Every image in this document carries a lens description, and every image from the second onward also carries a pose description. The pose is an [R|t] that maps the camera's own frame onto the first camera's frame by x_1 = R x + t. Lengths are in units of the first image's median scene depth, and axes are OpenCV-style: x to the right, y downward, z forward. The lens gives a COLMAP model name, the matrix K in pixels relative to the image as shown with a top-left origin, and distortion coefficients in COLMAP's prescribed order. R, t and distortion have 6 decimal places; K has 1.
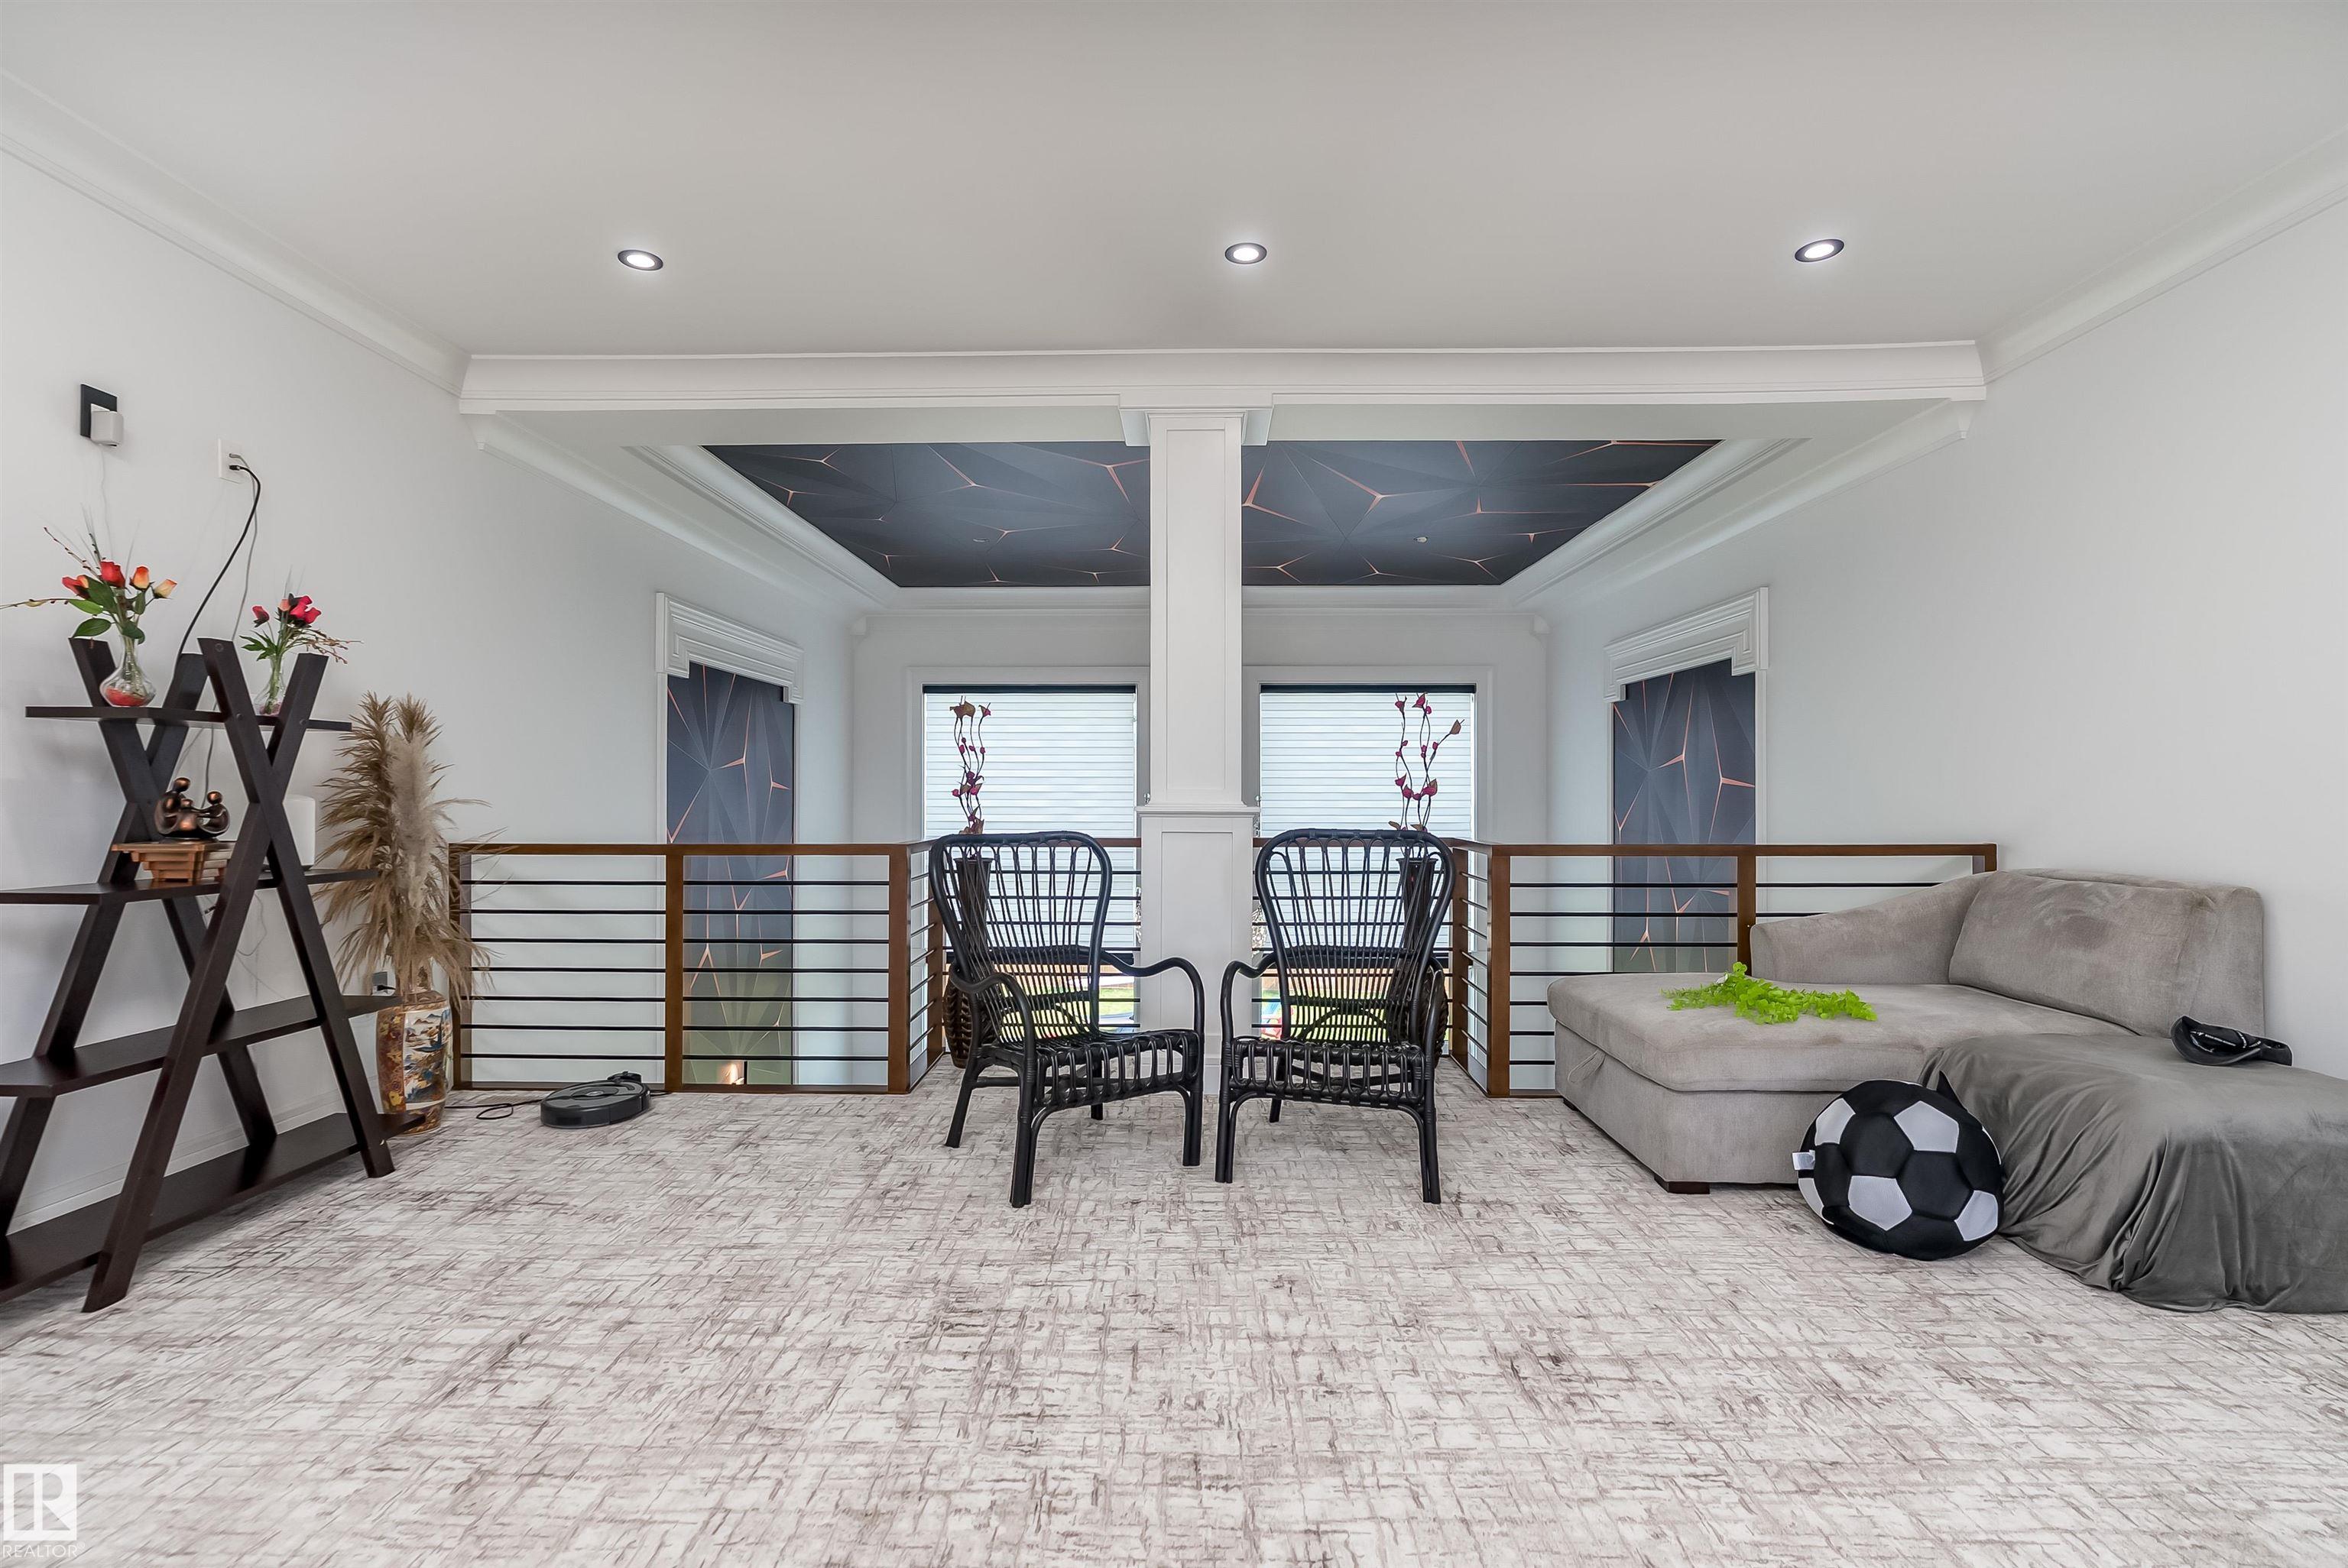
lens RADIAL K [[1039.8, 0, 1174.0], [0, 1039.8, 784.0], [0, 0, 1]] dist [-0.006468, 0.000310]
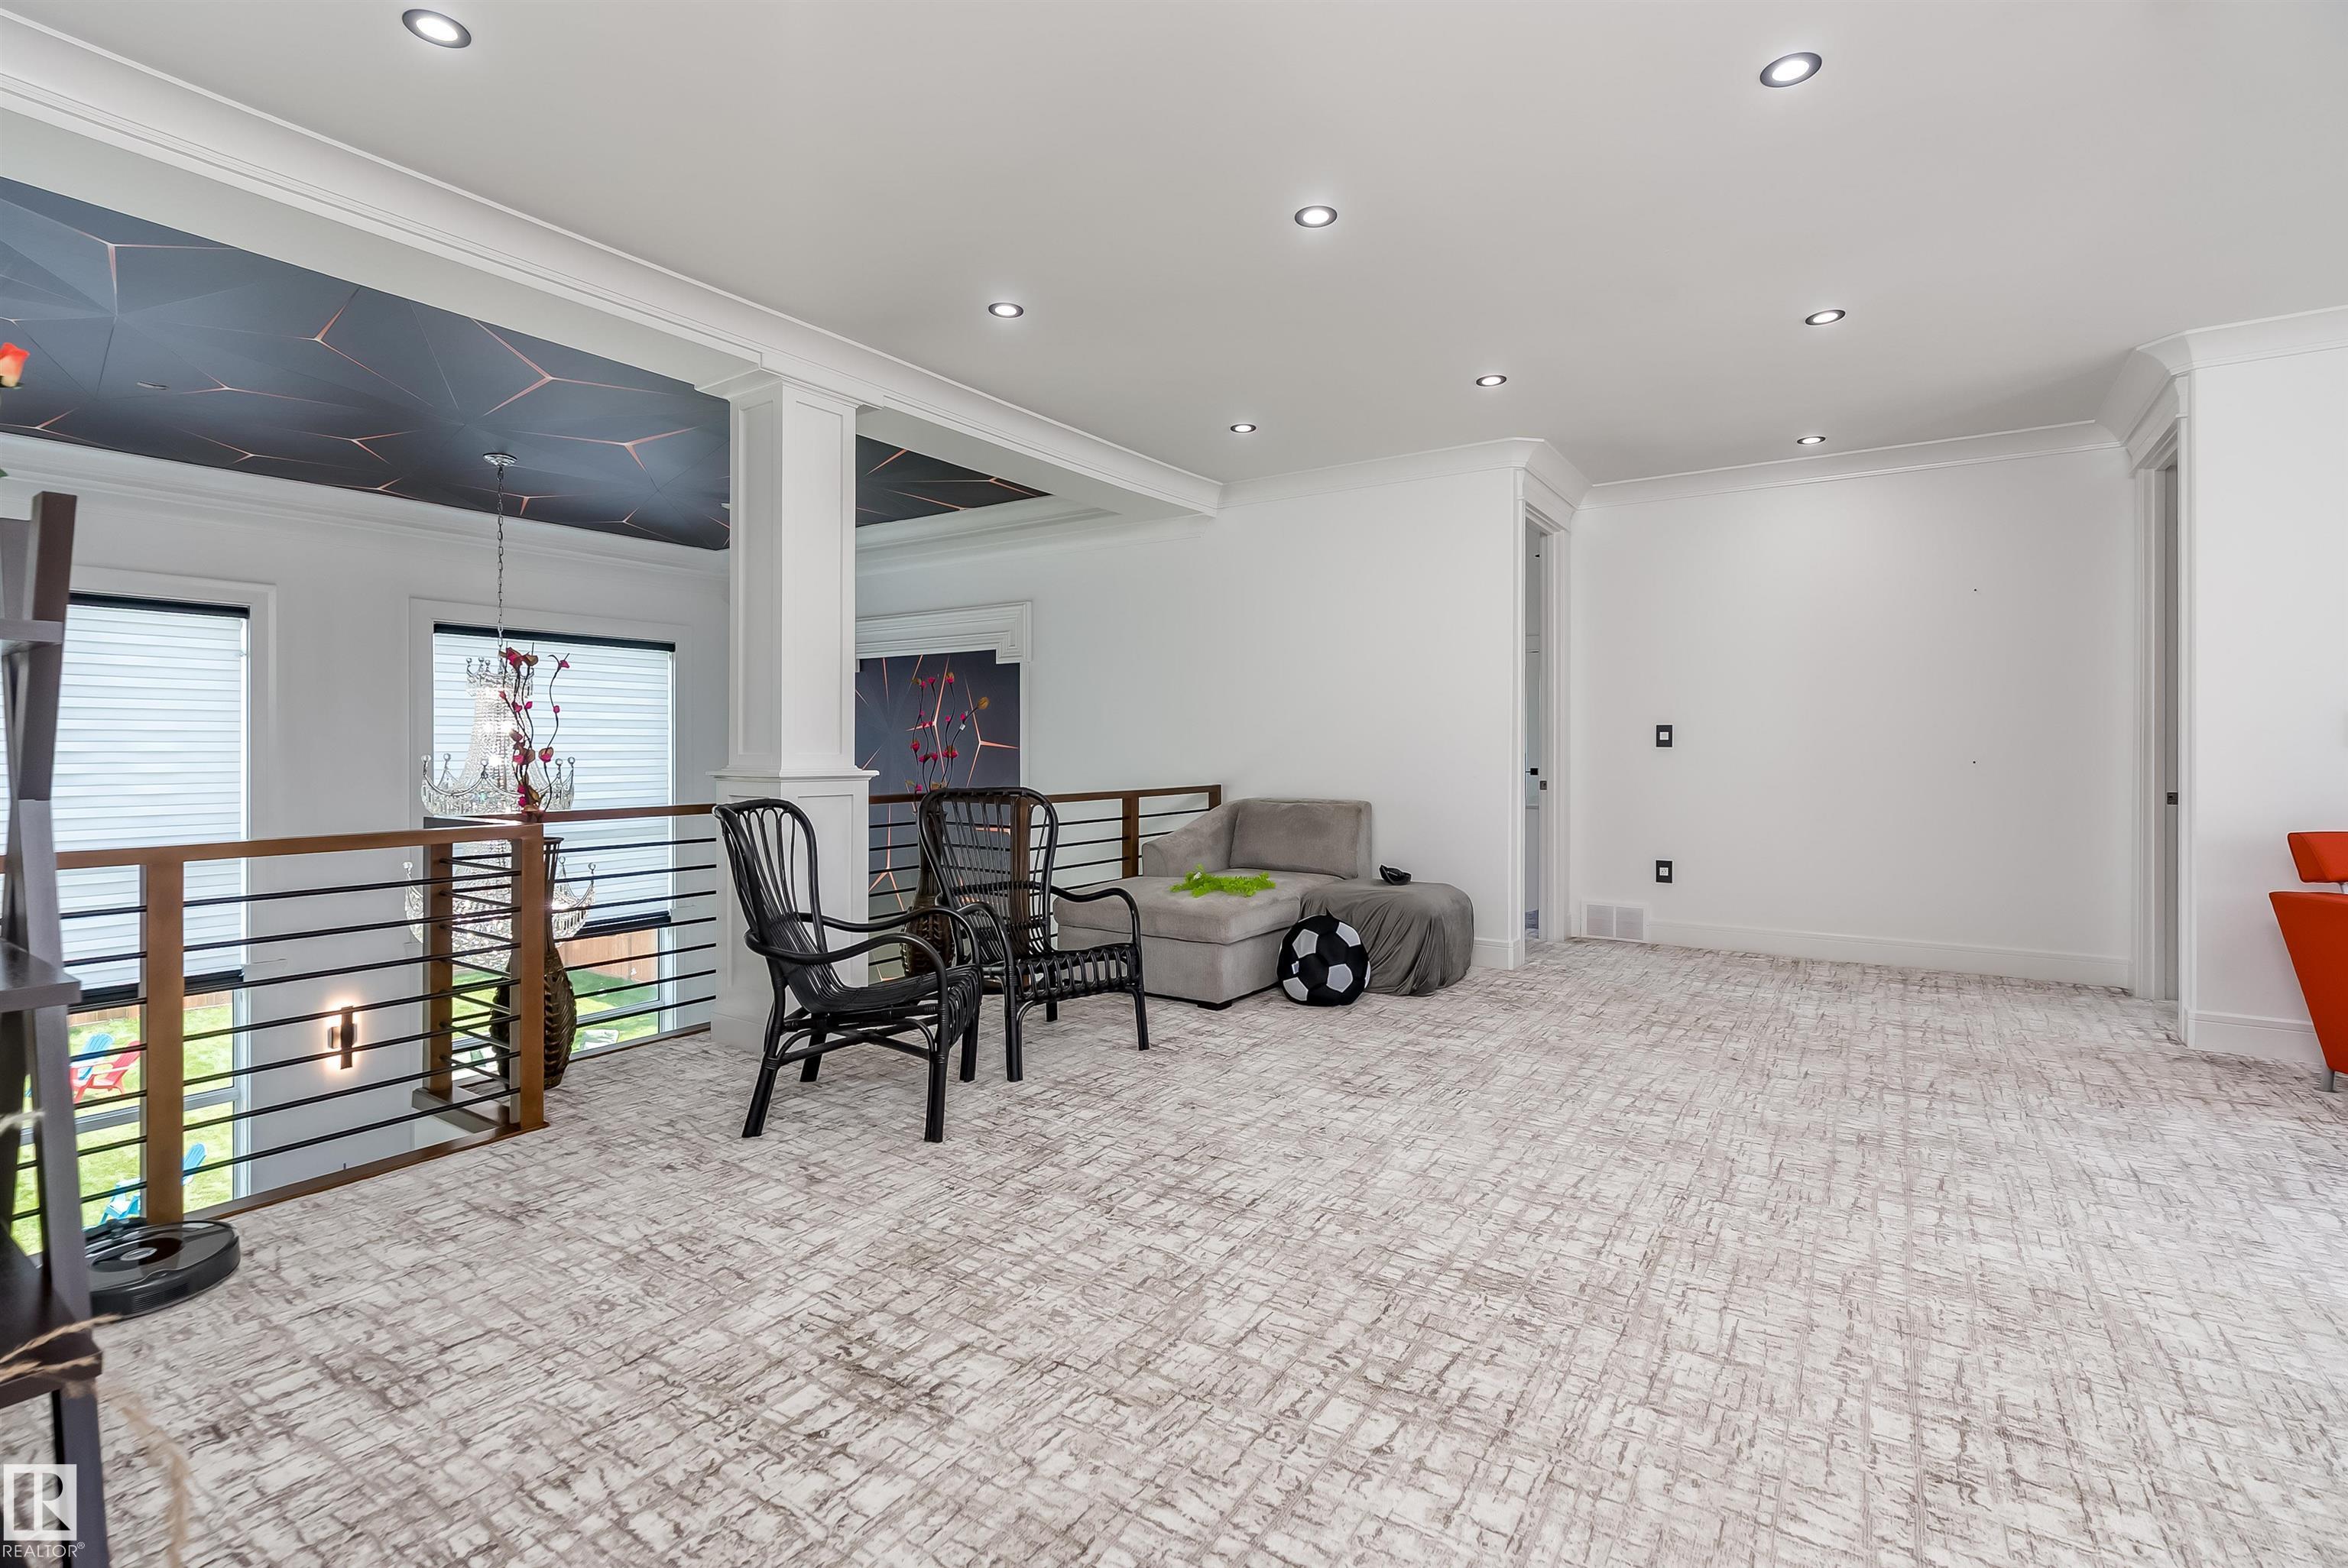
lens RADIAL K [[1004.4, 0, 1178.6], [0, 1004.4, 736.0], [0, 0, 1]] dist [-0.003430, 0.000354]
pose [[0.567302, 0.012409, 0.823416, -0.902272], [-0.008754, 0.999921, -0.009038, -0.008749], [-0.823463, -0.002081, 0.567366, 0.207060]]
